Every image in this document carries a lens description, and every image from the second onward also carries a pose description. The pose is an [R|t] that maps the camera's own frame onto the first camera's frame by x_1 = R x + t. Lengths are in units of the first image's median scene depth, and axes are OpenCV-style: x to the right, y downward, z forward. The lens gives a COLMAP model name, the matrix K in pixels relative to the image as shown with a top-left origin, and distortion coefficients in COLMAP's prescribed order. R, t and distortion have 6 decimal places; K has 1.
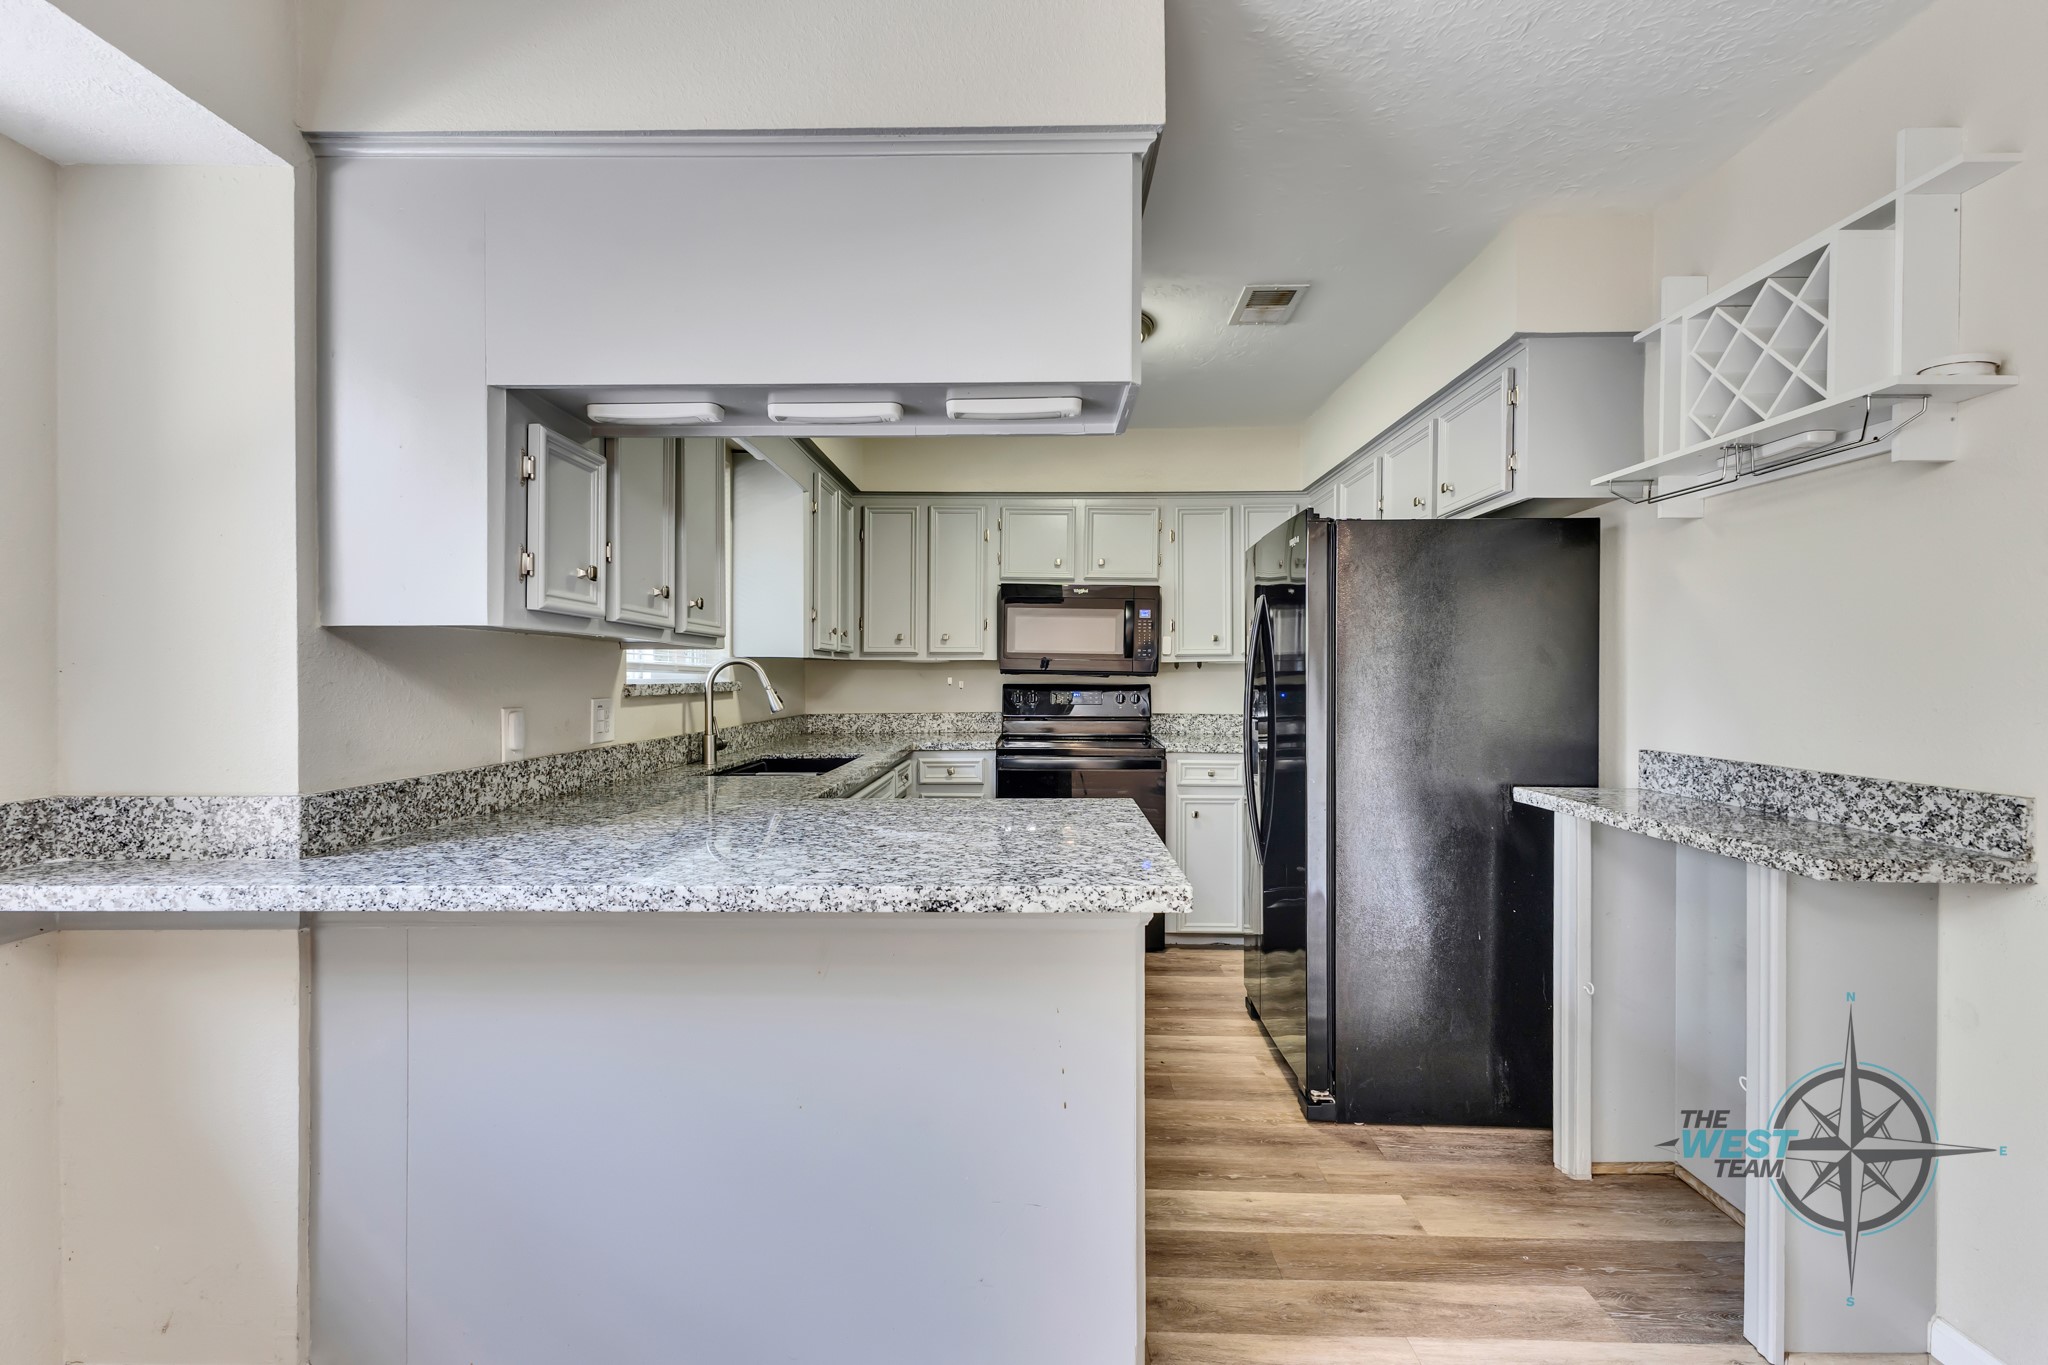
lens RADIAL K [[895.8, 0, 1025.4], [0, 895.8, 674.3], [0, 0, 1]] dist [0.032494, -0.009287]
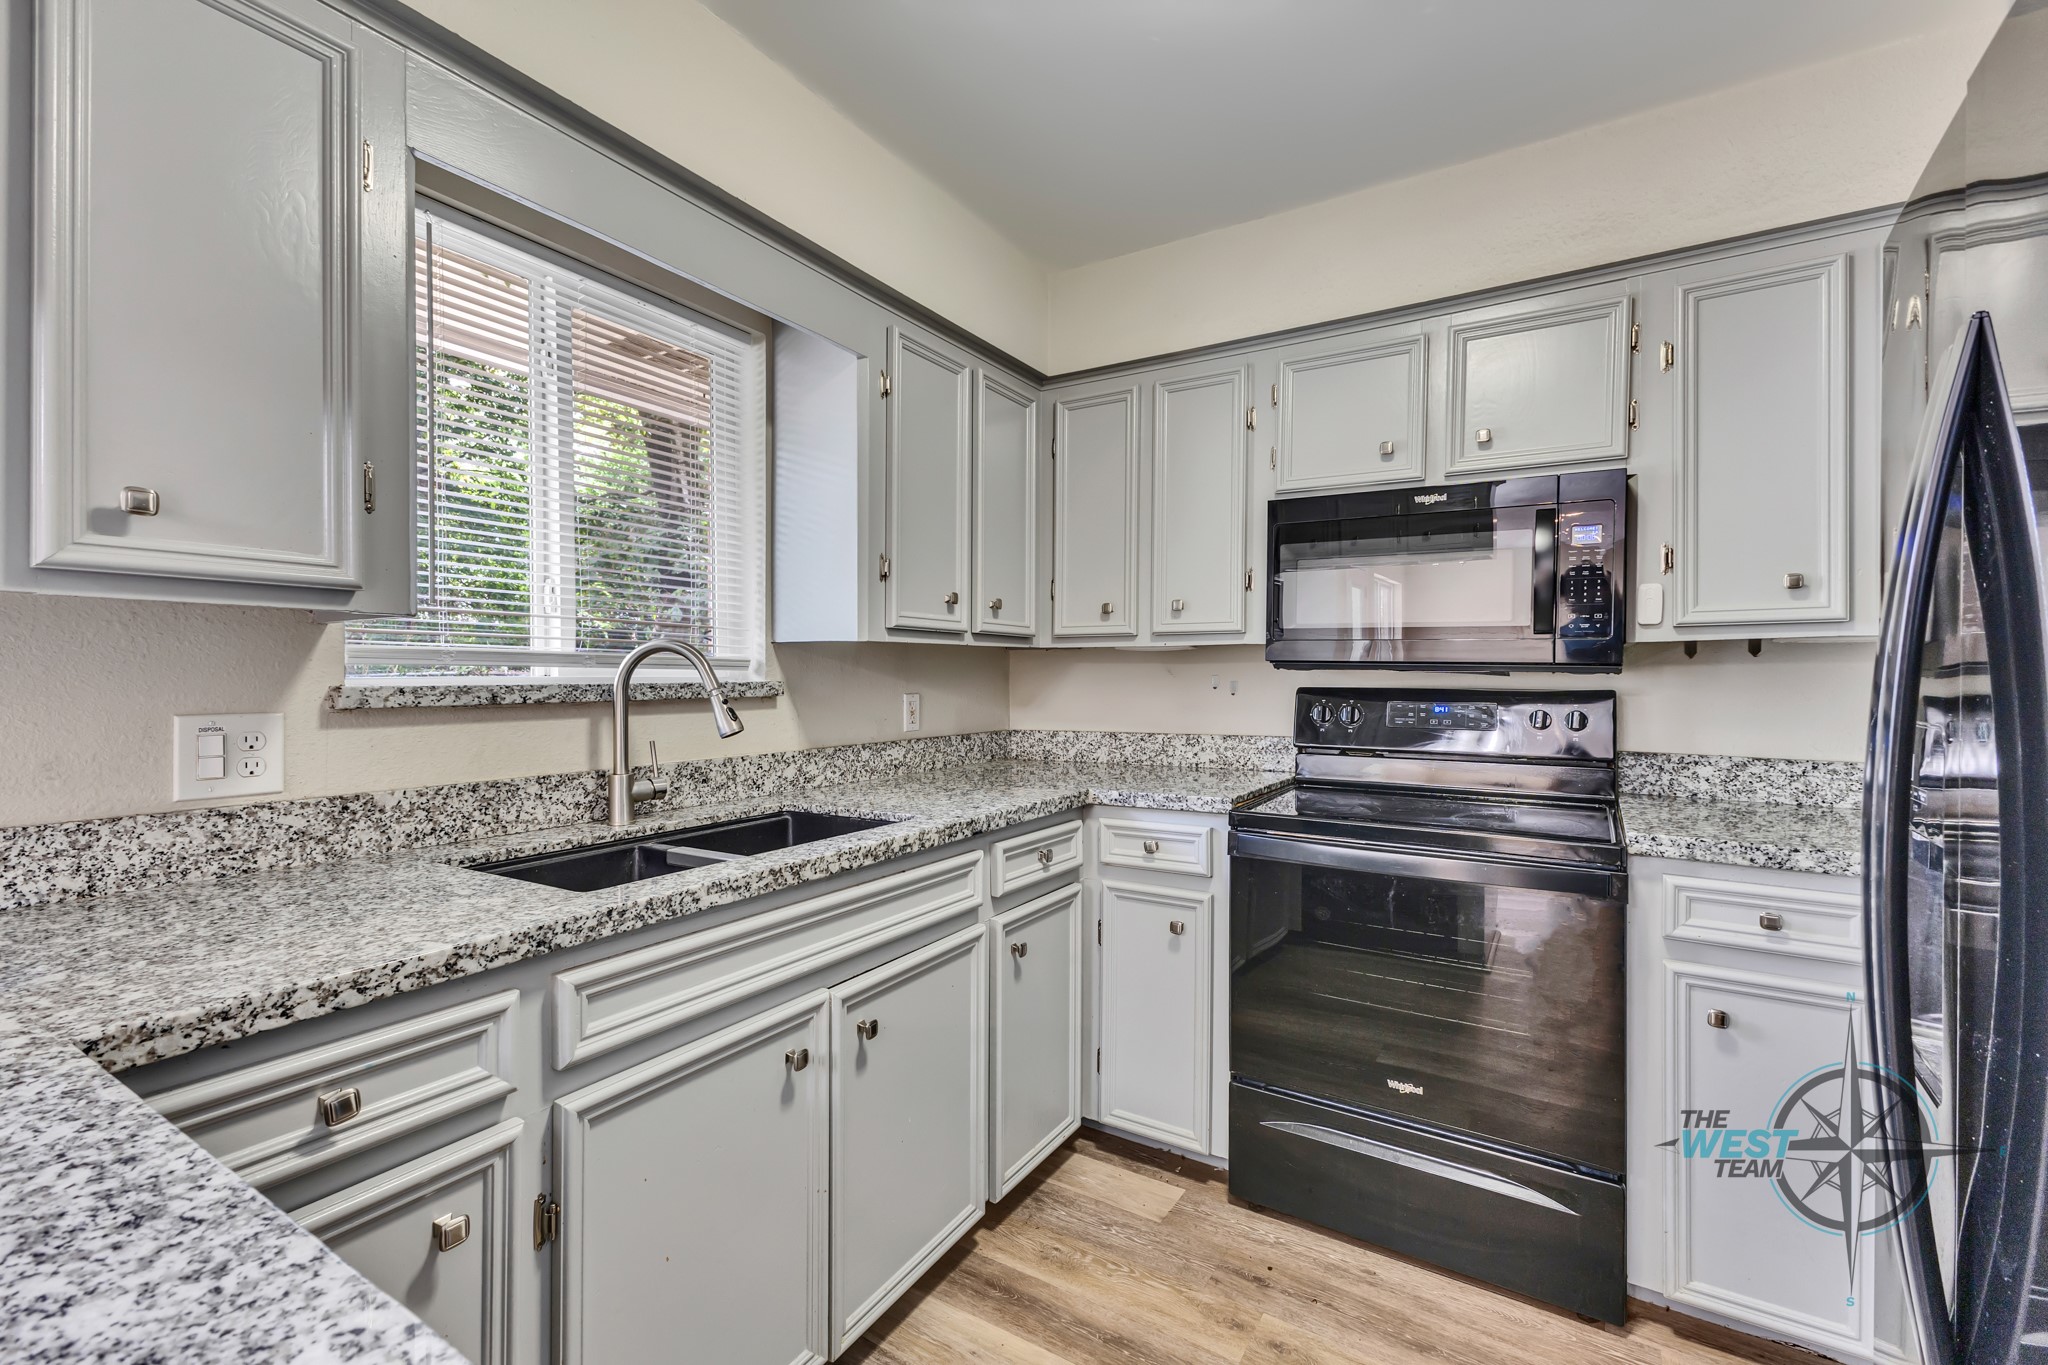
lens RADIAL K [[895.8, 0, 1025.4], [0, 895.8, 674.3], [0, 0, 1]] dist [0.032494, -0.009287]
pose [[0.861923, -0.000954, -0.507039, 0.118389], [0.000681, 1.000000, -0.000723, 0.003209], [0.507039, 0.000278, 0.861923, 0.452811]]
